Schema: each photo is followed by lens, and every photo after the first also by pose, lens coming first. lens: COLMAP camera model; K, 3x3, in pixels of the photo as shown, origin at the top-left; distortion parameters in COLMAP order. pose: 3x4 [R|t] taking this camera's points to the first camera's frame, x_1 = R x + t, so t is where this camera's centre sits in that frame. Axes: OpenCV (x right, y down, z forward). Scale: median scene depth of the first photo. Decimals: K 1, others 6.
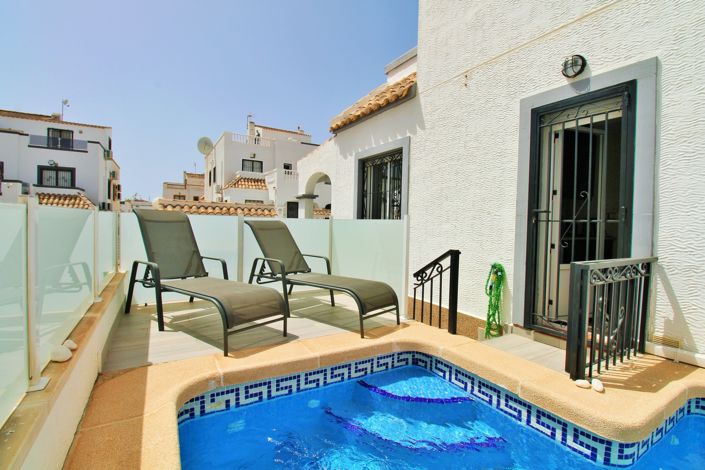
lens RADIAL K [[327.0, 0, 355.5], [0, 327.0, 231.0], [0, 0, 1]] dist [-0.007872, -0.009490]
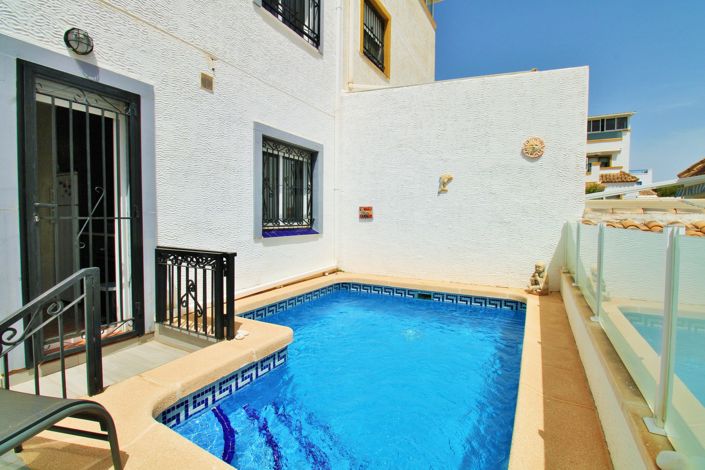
lens RADIAL K [[327.0, 0, 348.4], [0, 327.0, 233.4], [0, 0, 1]] dist [-0.007872, -0.009490]
pose [[-0.492573, -0.057398, 0.868376, -0.432121], [0.013246, 0.997213, 0.073427, -0.040540], [-0.870170, 0.047671, -0.490440, 0.750160]]
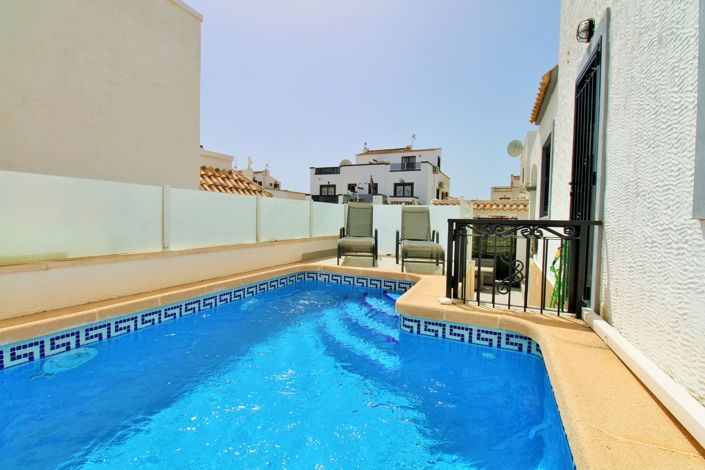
lens RADIAL K [[327.0, 0, 348.8], [0, 327.0, 233.4], [0, 0, 1]] dist [-0.007872, -0.009490]
pose [[0.547269, 0.026561, -0.836535, 1.017096], [-0.028423, 0.999510, 0.013140, 0.096992], [0.836474, 0.016586, 0.547755, -0.098393]]
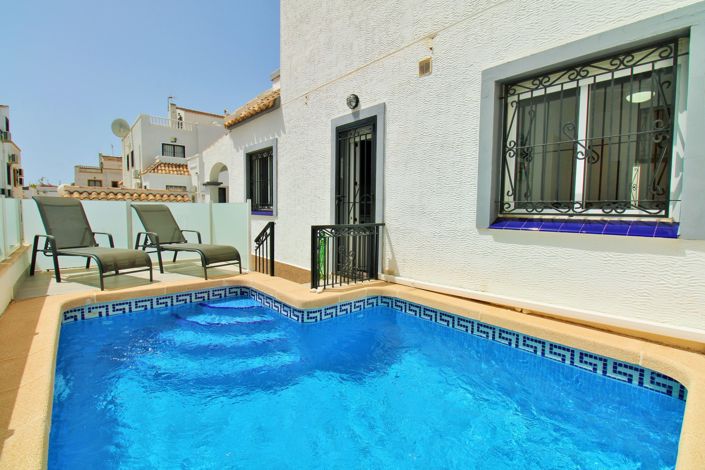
lens RADIAL K [[327.0, 0, 358.4], [0, 327.0, 230.5], [0, 0, 1]] dist [-0.007872, -0.009490]
pose [[0.984092, -0.022813, 0.176190, 0.377966], [0.014883, 0.998821, 0.046201, 0.028773], [-0.177036, -0.042844, 0.983271, -0.510936]]
